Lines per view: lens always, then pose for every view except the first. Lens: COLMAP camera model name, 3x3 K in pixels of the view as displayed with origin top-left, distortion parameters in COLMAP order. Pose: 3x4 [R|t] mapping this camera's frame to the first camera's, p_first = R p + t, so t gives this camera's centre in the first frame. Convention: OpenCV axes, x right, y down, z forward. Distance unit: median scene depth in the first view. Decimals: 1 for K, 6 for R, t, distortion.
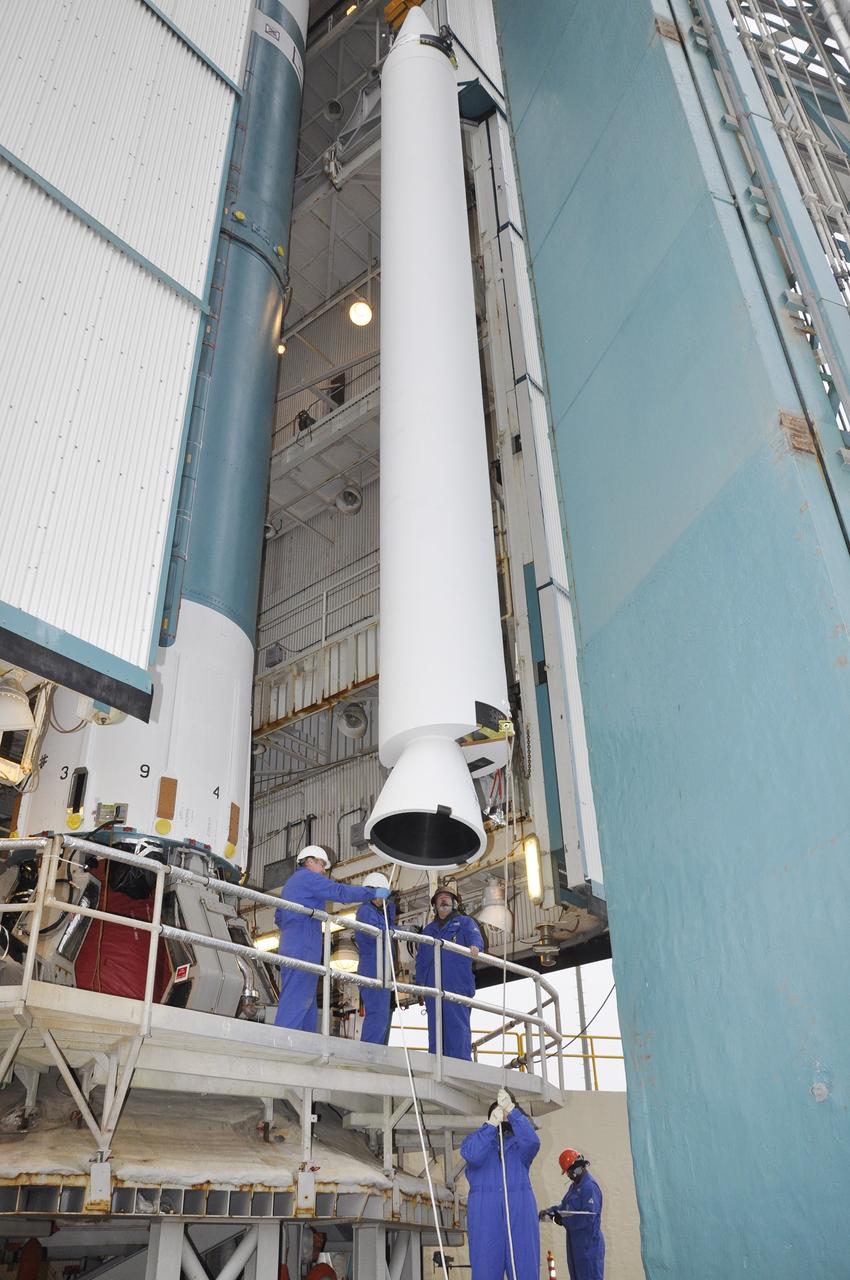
lens RADIAL K [[1047.6, 0, 425.0], [0, 1047.6, 640.0], [0, 0, 1]] dist [-0.141538, 0.143128]
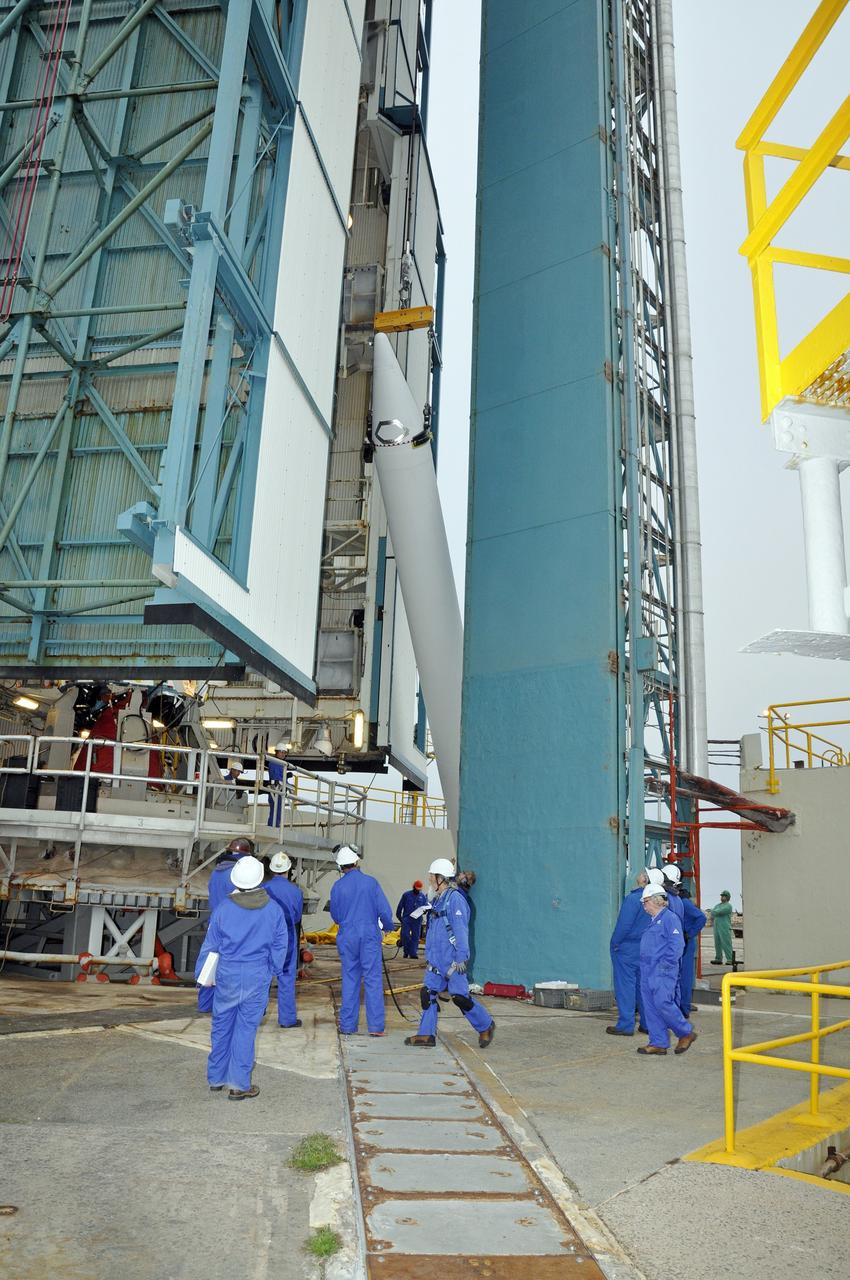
lens RADIAL K [[1024.1, 0, 439.4], [0, 1024.1, 654.9], [0, 0, 1]] dist [-0.155377, 0.123130]
pose [[0.850320, 0.178510, 0.495066, -0.804404], [-0.332917, 0.911022, 0.243321, -0.447006], [-0.407581, -0.371717, 0.834089, -0.579299]]
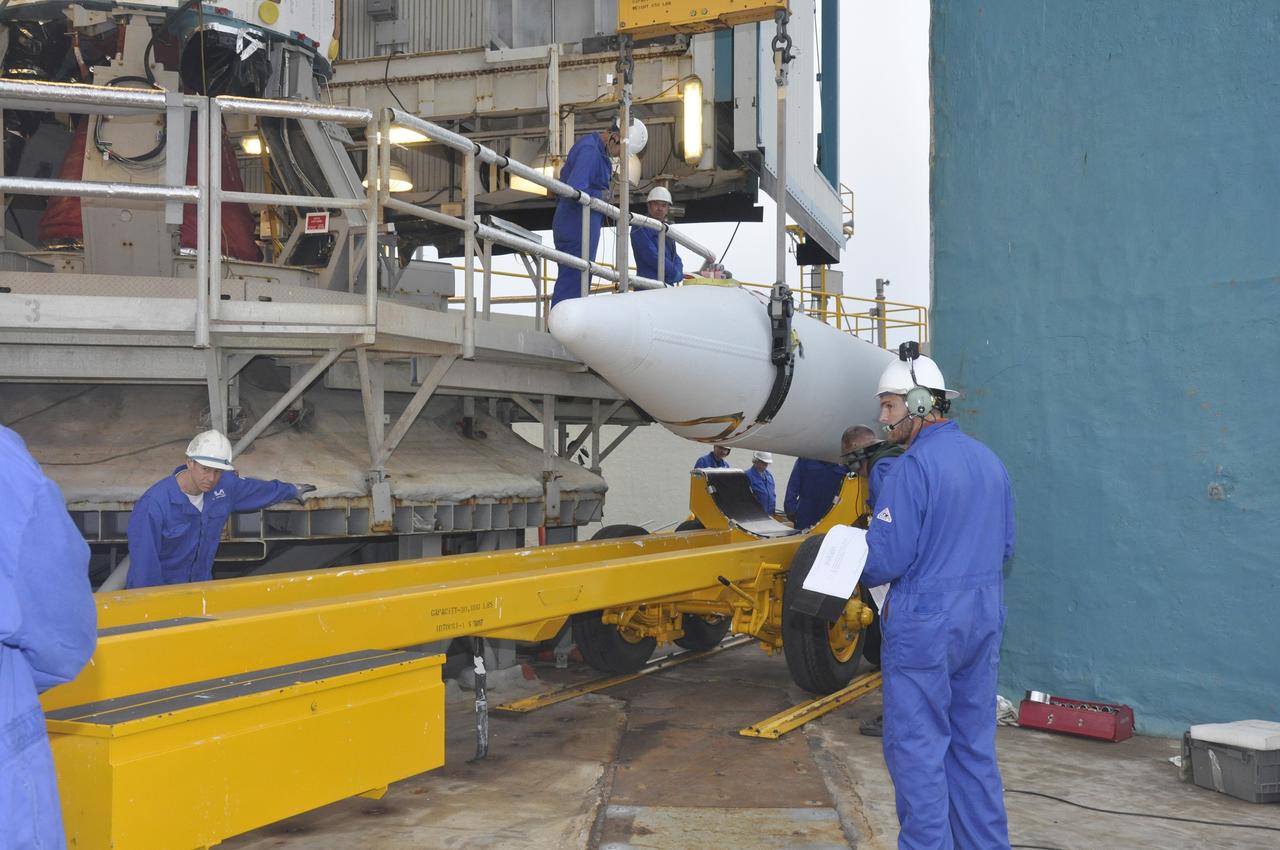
lens RADIAL K [[1350.1, 0, 641.6], [0, 1350.1, 430.1], [0, 0, 1]] dist [-0.094180, 0.448539]
pose [[0.924633, 0.038378, 0.378920, -0.393691], [-0.230679, 0.848091, 0.477001, -0.087160], [-0.303052, -0.528460, 0.793026, 0.031921]]
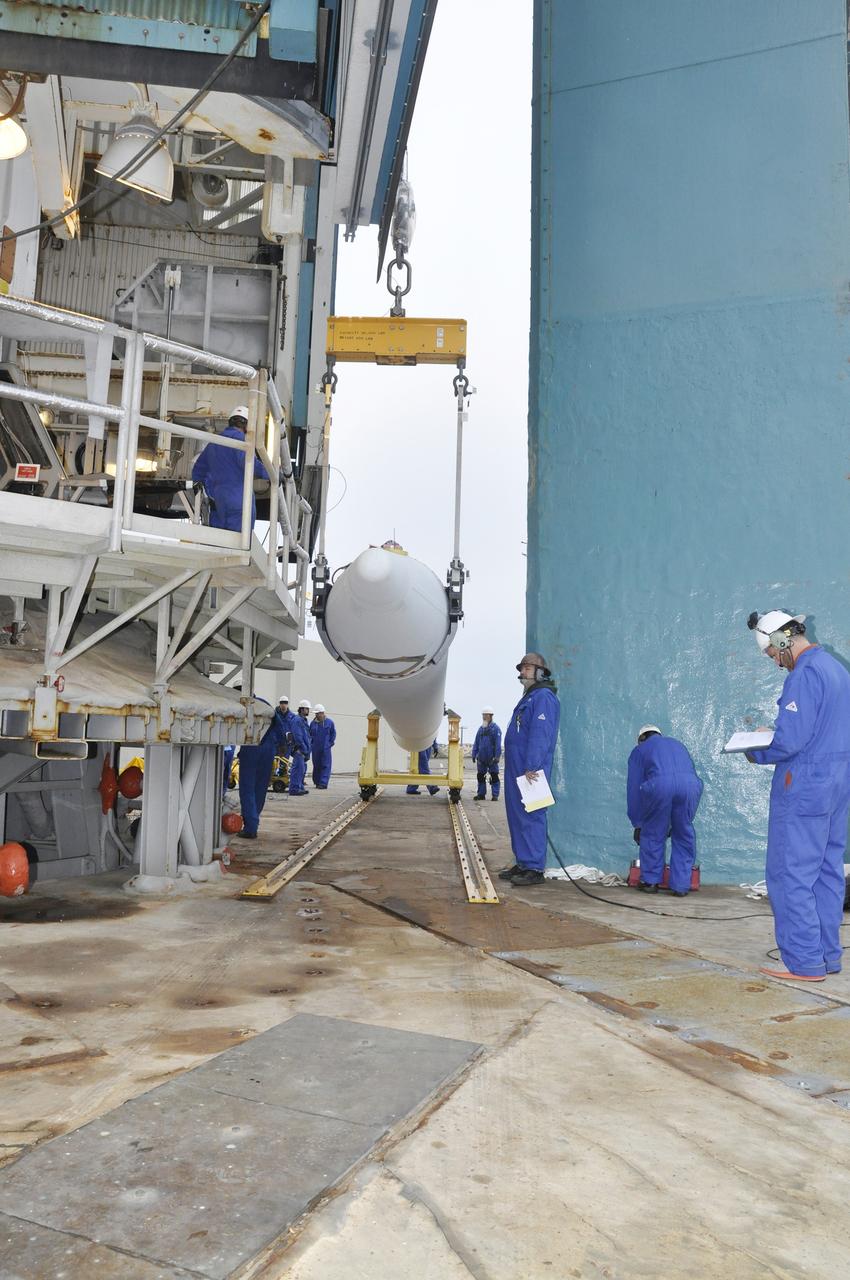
lens RADIAL K [[1002.1, 0, 433.0], [0, 1002.1, 638.6], [0, 0, 1]] dist [-0.161043, 0.123210]
pose [[0.657411, 0.118920, 0.744089, -0.621388], [-0.445015, 0.858145, 0.256027, 0.077216], [-0.608090, -0.499446, 0.617075, 0.199428]]
